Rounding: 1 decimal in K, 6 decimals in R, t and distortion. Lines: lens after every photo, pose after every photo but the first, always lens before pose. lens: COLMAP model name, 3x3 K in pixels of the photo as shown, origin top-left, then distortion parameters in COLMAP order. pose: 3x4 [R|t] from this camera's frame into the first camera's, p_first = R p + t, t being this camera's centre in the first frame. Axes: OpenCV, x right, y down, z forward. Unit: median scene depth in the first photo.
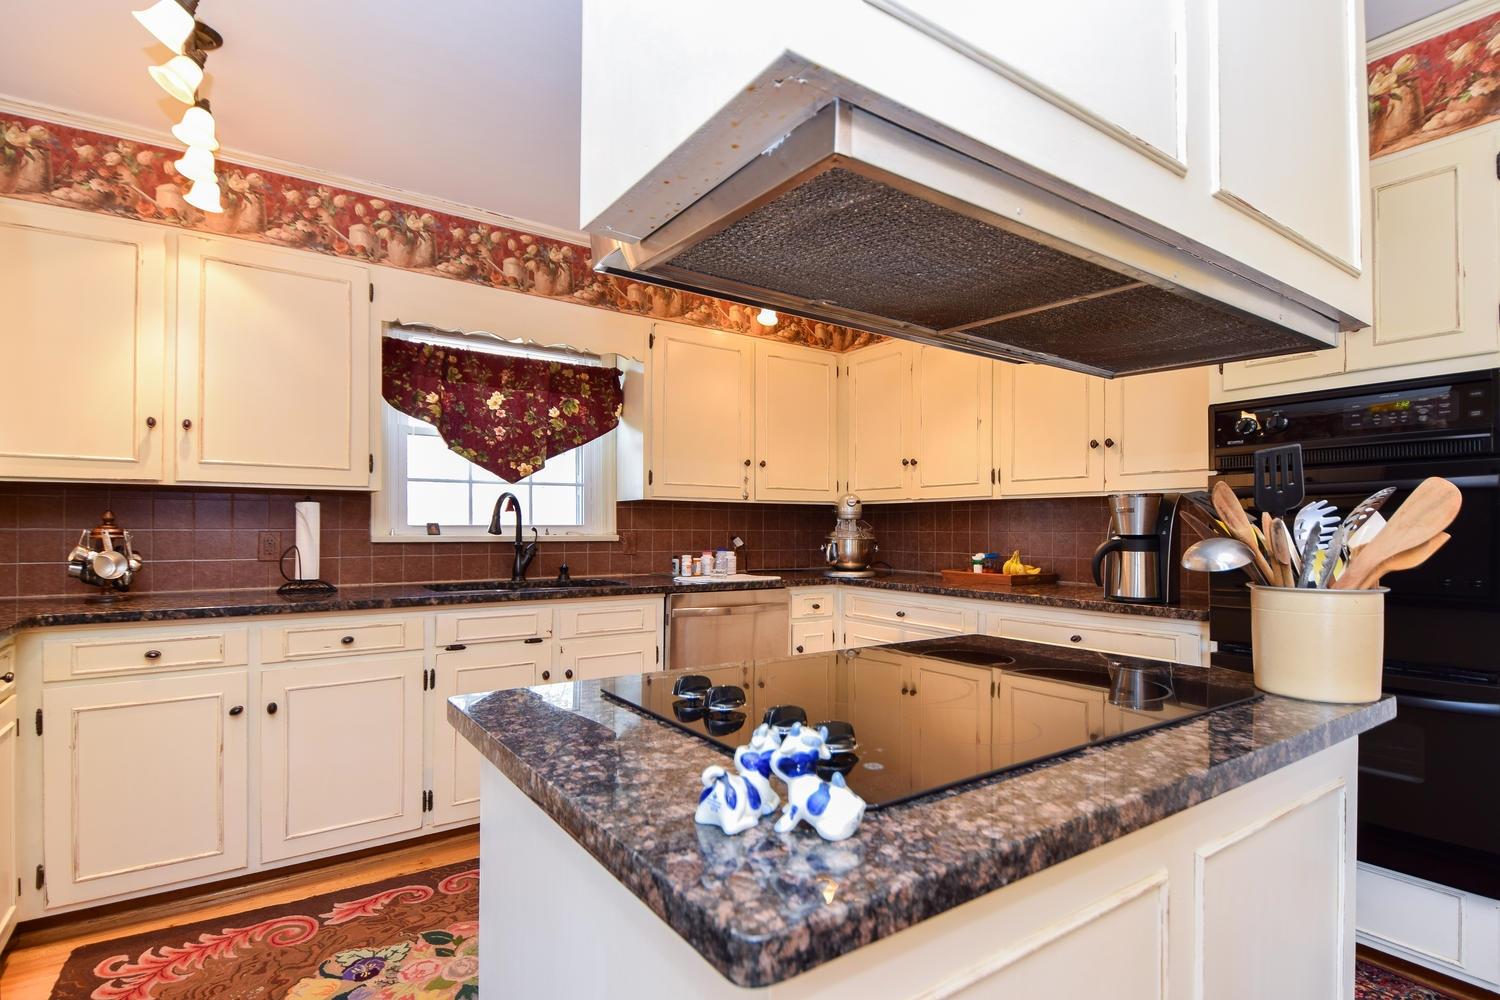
lens RADIAL K [[675.7, 0, 750.6], [0, 675.7, 514.8], [0, 0, 1]] dist [0.037926, -0.025516]
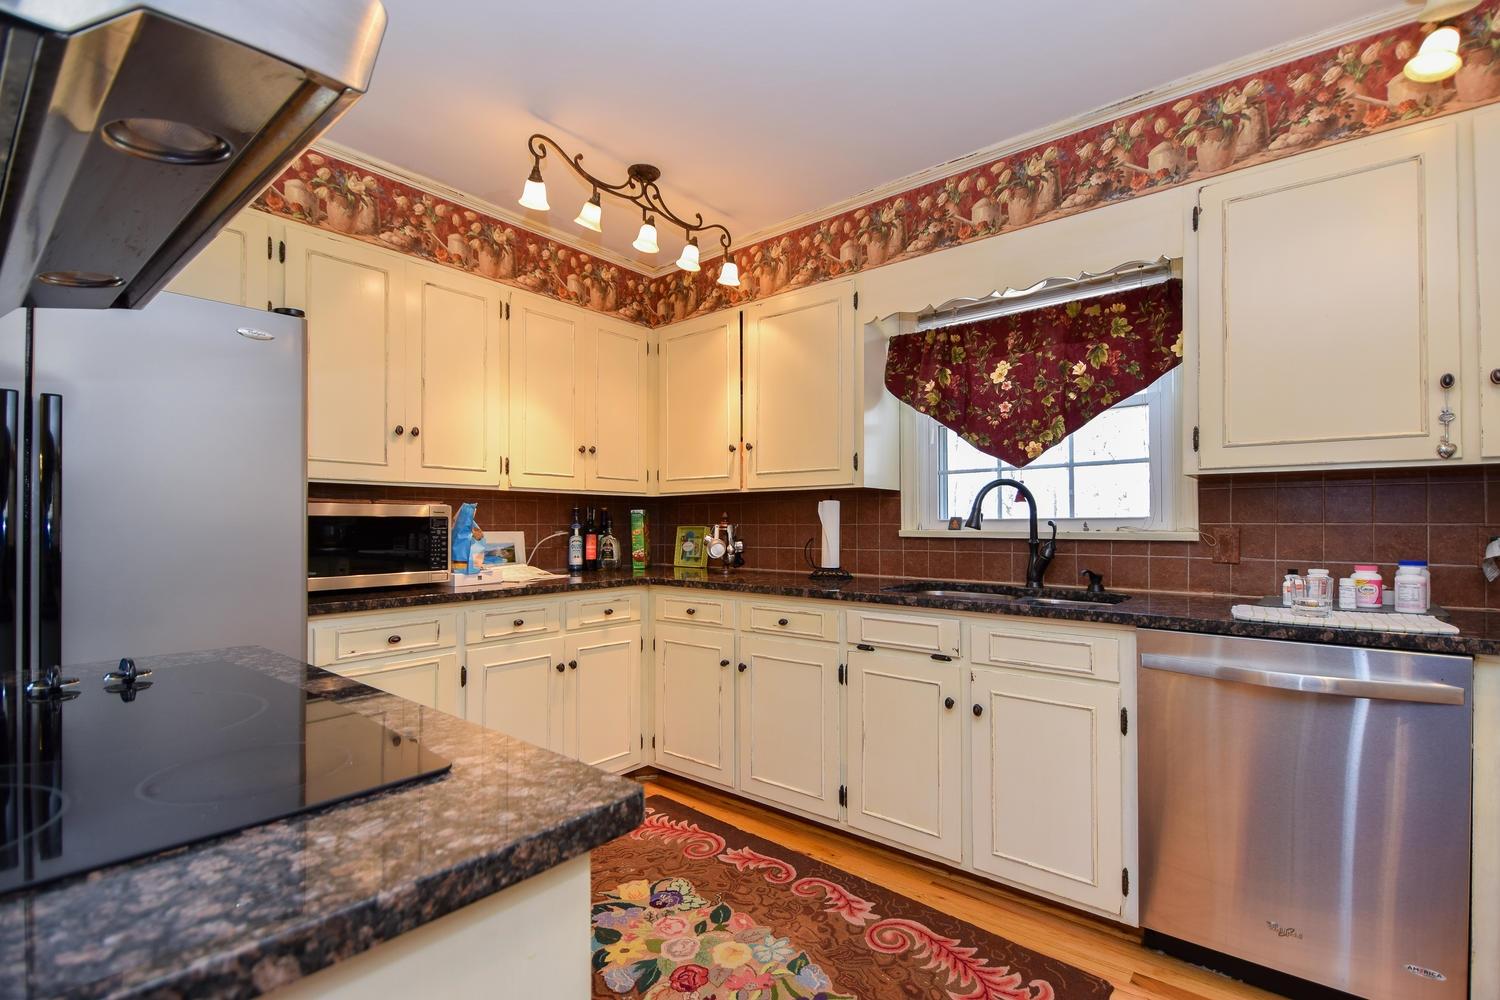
lens RADIAL K [[675.7, 0, 750.6], [0, 675.7, 514.8], [0, 0, 1]] dist [0.037926, -0.025516]
pose [[0.309989, -0.016568, -0.950596, 0.336045], [0.022741, 0.999691, -0.010007, 0.011788], [0.950468, -0.018515, 0.310271, 0.441171]]
